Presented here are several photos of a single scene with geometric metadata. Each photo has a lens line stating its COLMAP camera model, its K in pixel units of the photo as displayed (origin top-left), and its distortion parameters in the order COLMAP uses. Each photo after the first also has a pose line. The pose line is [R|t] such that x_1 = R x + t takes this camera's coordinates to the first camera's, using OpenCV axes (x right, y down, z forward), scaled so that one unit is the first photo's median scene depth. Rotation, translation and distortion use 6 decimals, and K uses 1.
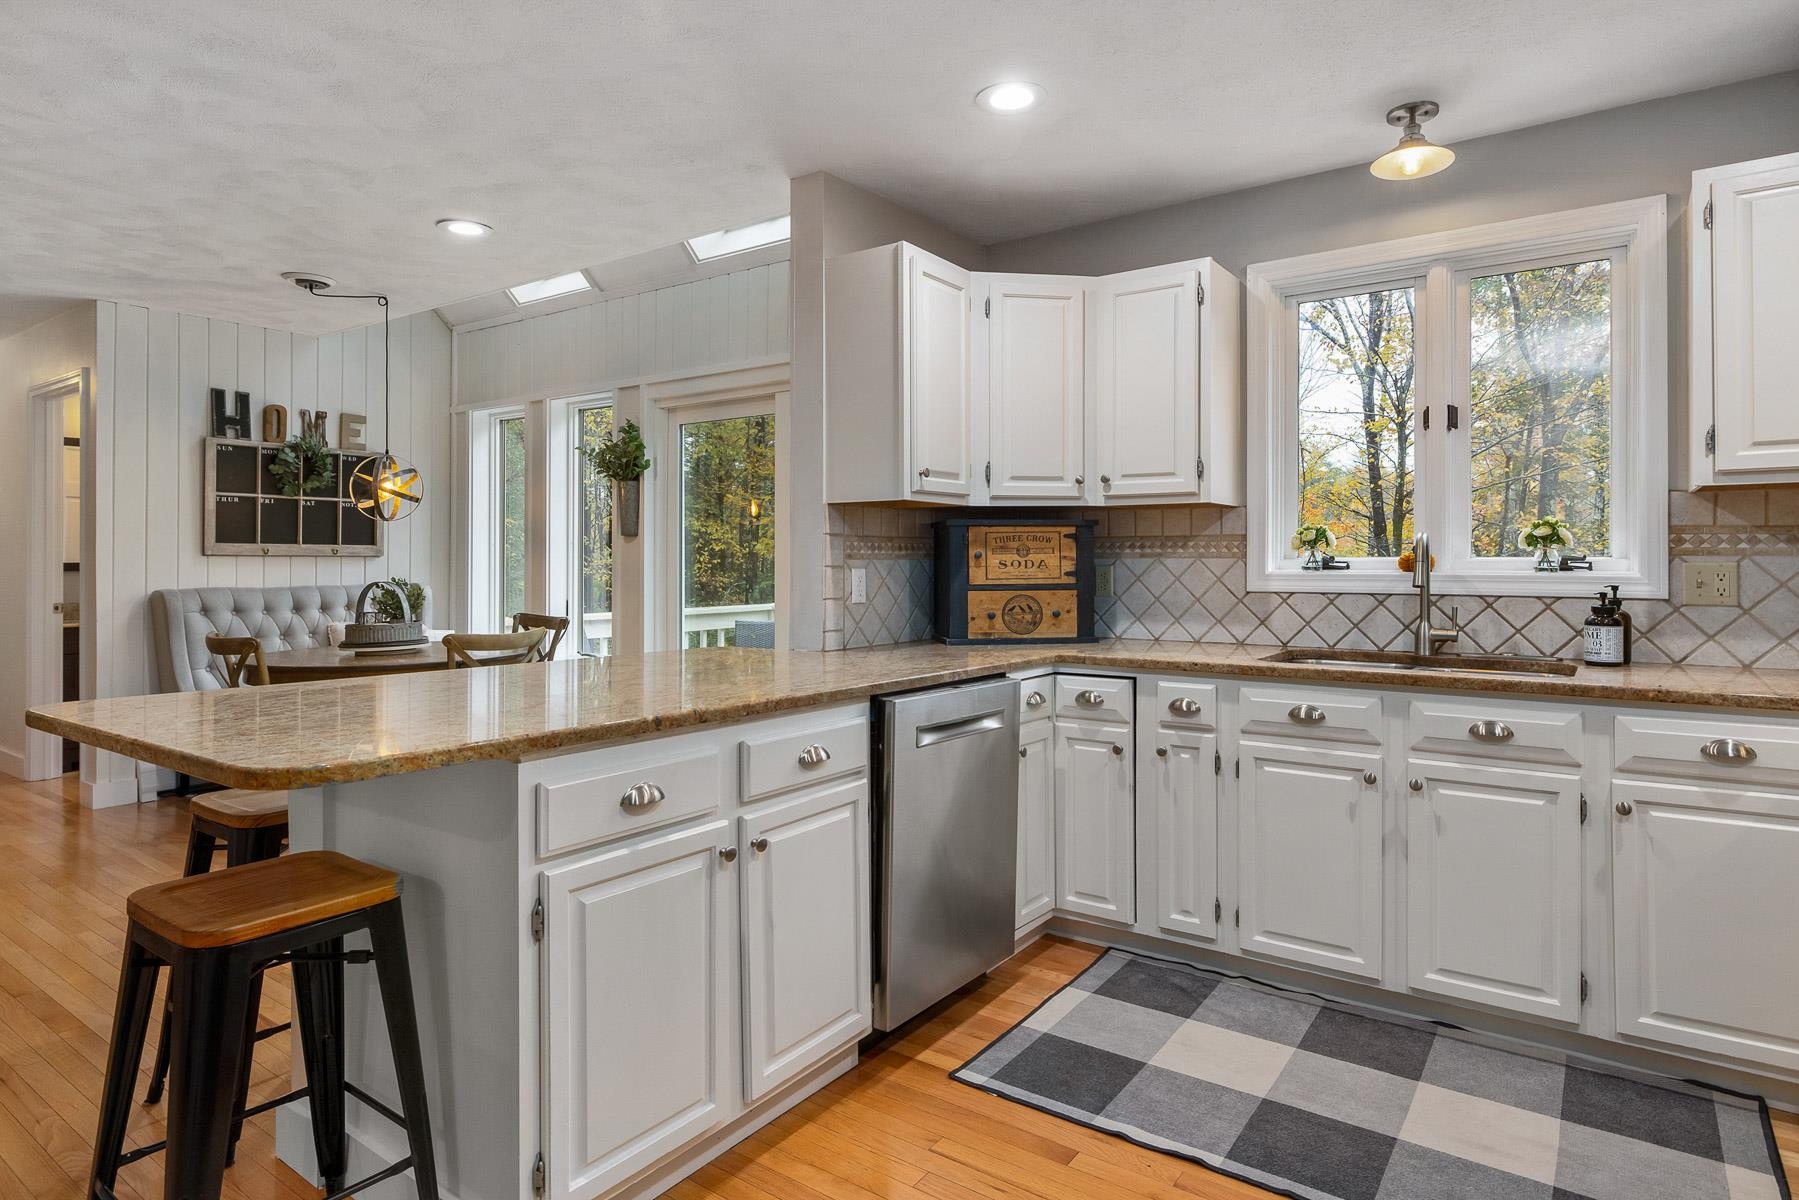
lens RADIAL K [[981.7, 0, 903.8], [0, 981.7, 558.5], [0, 0, 1]] dist [-0.007173, -0.000489]
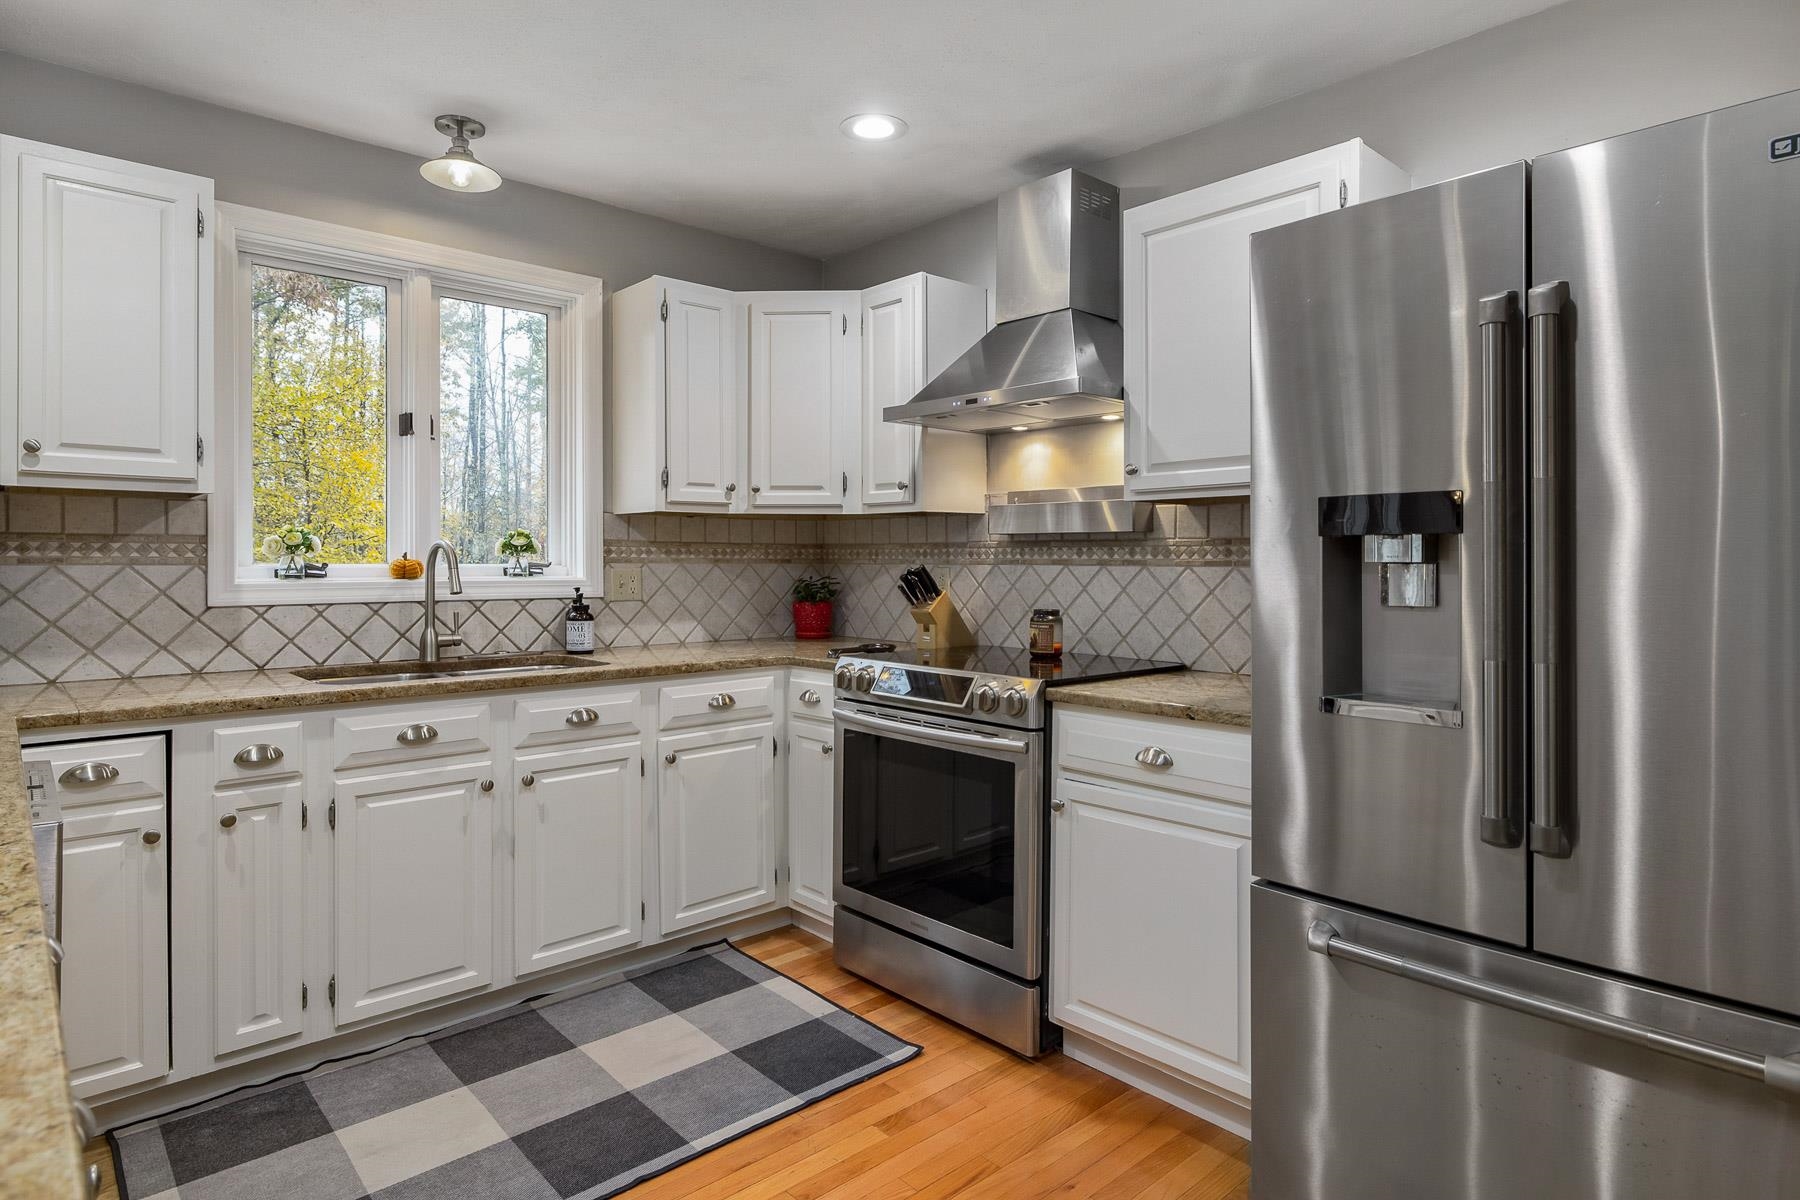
lens RADIAL K [[982.3, 0, 893.6], [0, 982.3, 560.0], [0, 0, 1]] dist [-0.007173, -0.000489]
pose [[0.210614, 0.004911, 0.977557, -0.372537], [0.000793, 0.999986, -0.005195, 0.000083], [-0.977569, 0.001869, 0.210607, 0.342478]]
